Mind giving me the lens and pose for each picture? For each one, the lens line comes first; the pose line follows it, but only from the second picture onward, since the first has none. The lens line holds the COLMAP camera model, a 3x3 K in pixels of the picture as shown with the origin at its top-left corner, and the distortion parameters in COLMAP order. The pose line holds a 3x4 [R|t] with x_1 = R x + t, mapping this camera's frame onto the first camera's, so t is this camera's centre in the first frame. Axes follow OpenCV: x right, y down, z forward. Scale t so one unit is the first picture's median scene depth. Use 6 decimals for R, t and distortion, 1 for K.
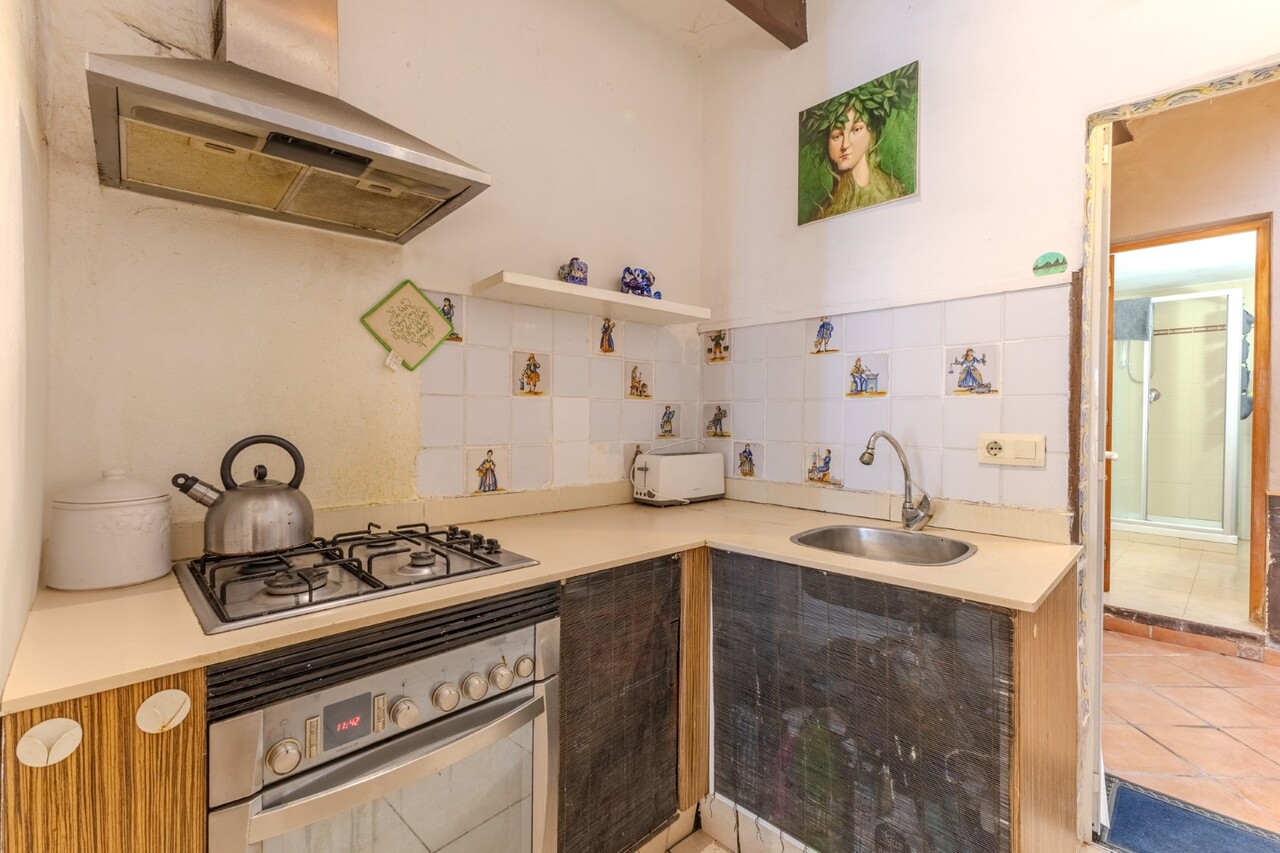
lens RADIAL K [[550.8, 0, 638.5], [0, 550.8, 425.6], [0, 0, 1]] dist [0.011743, -0.003142]
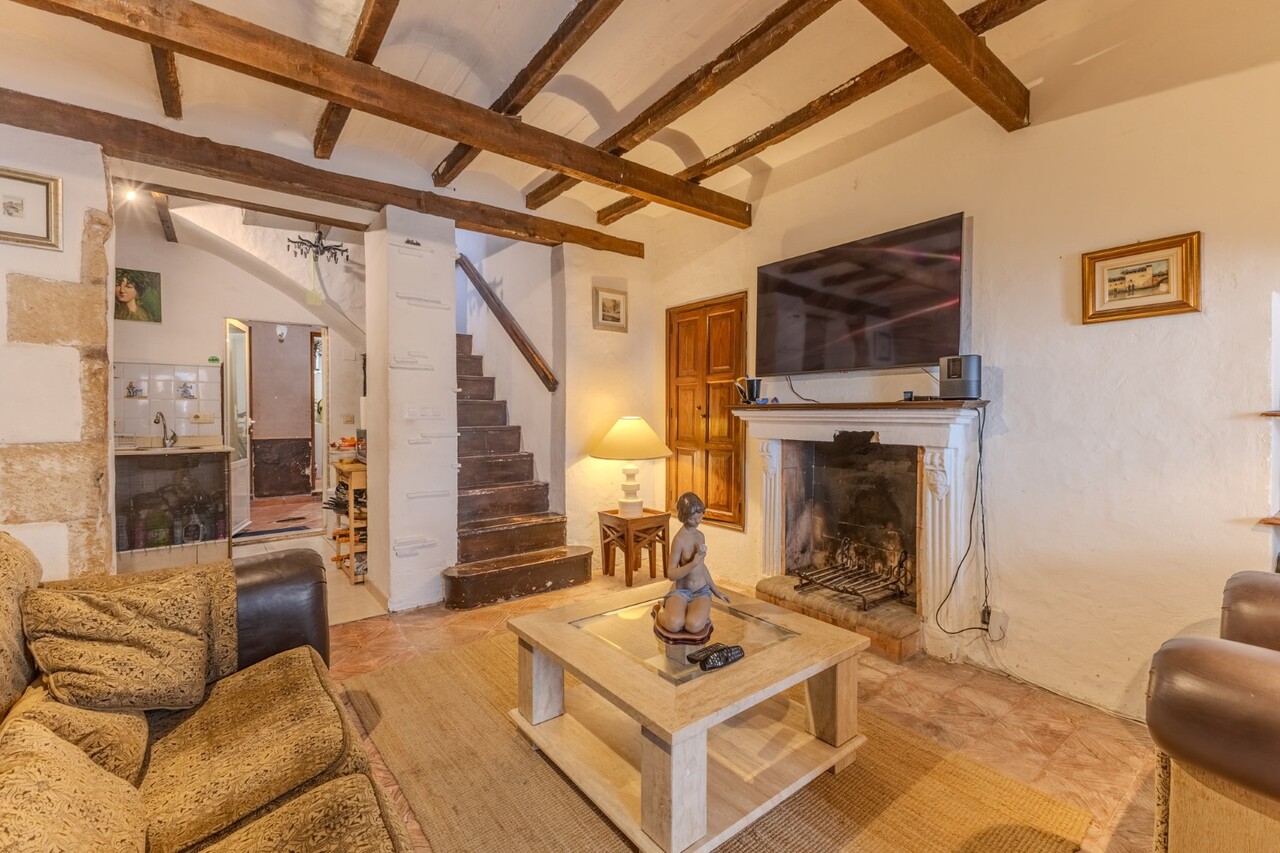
lens RADIAL K [[550.8, 0, 646.9], [0, 550.8, 423.3], [0, 0, 1]] dist [0.011743, -0.003142]
pose [[0.076418, -0.023051, 0.996809, -2.135804], [0.013214, 0.999668, 0.022104, 0.038559], [-0.996988, 0.011483, 0.076697, -1.640751]]
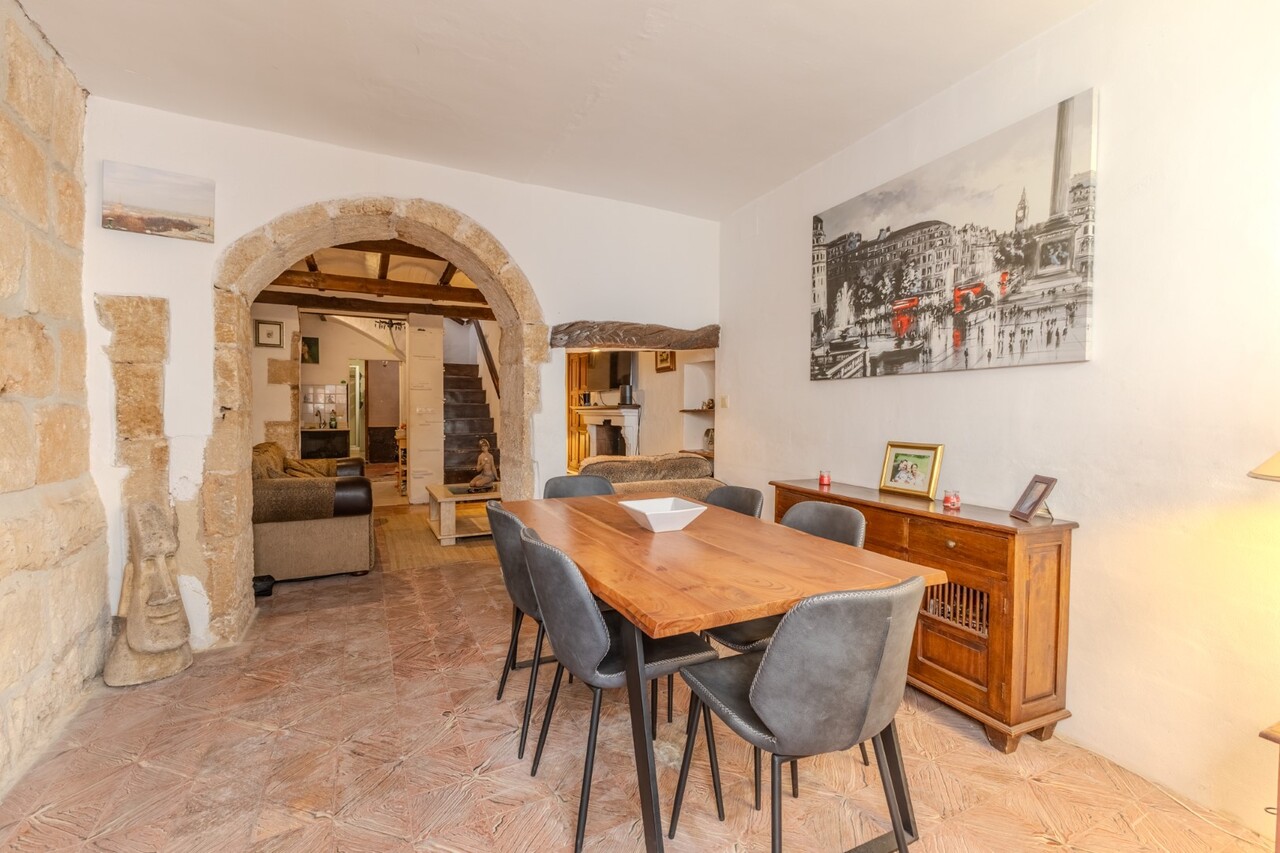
lens RADIAL K [[550.8, 0, 641.1], [0, 550.8, 424.9], [0, 0, 1]] dist [0.011743, -0.003142]
pose [[0.269611, -0.026401, 0.962607, -3.880610], [0.011978, 0.999639, 0.024062, 0.062585], [-0.962895, 0.005042, 0.269829, -3.469837]]
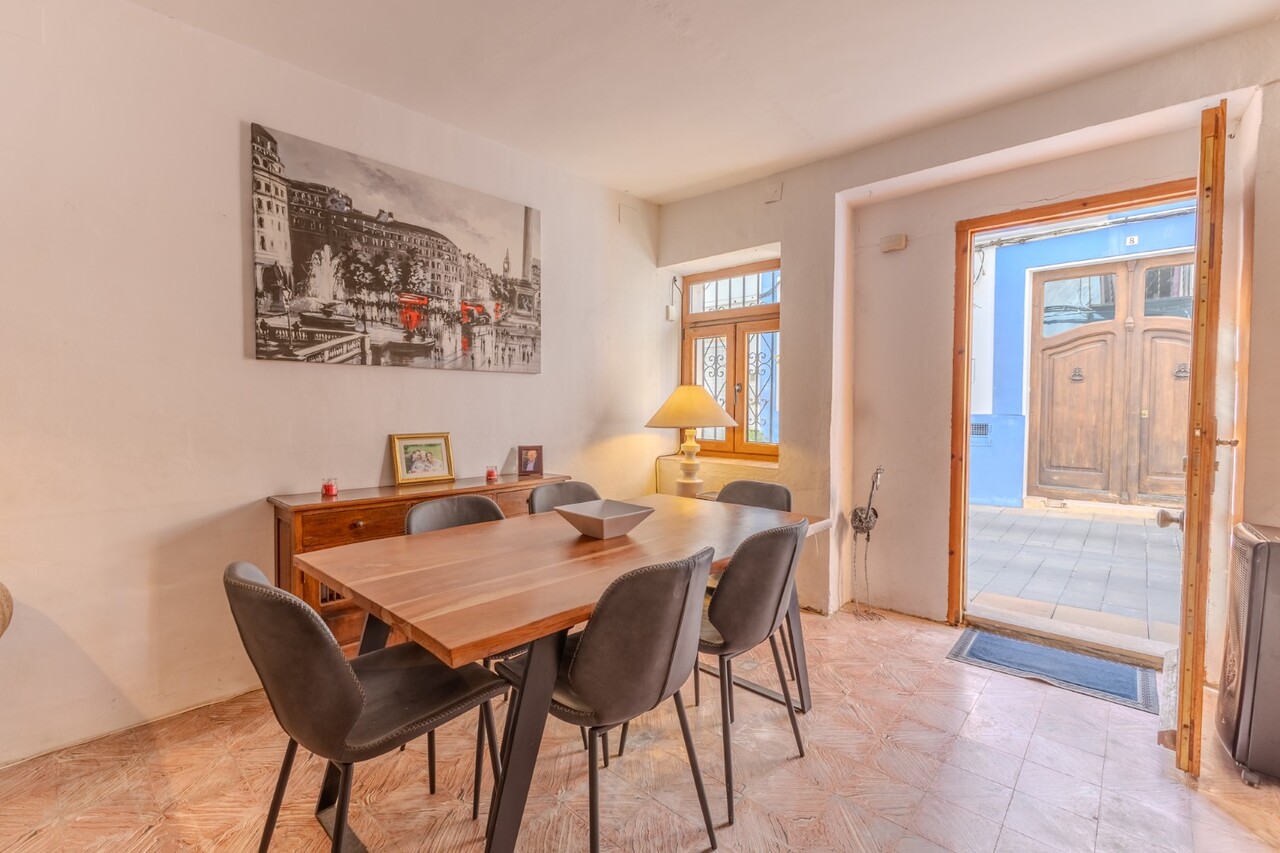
lens RADIAL K [[550.8, 0, 639.7], [0, 550.8, 425.2], [0, 0, 1]] dist [0.011743, -0.003142]
pose [[-0.995917, -0.005100, -0.090132, -2.606440], [-0.009982, 0.998502, 0.053799, 0.038867], [0.089722, 0.054479, -0.994476, -2.004626]]
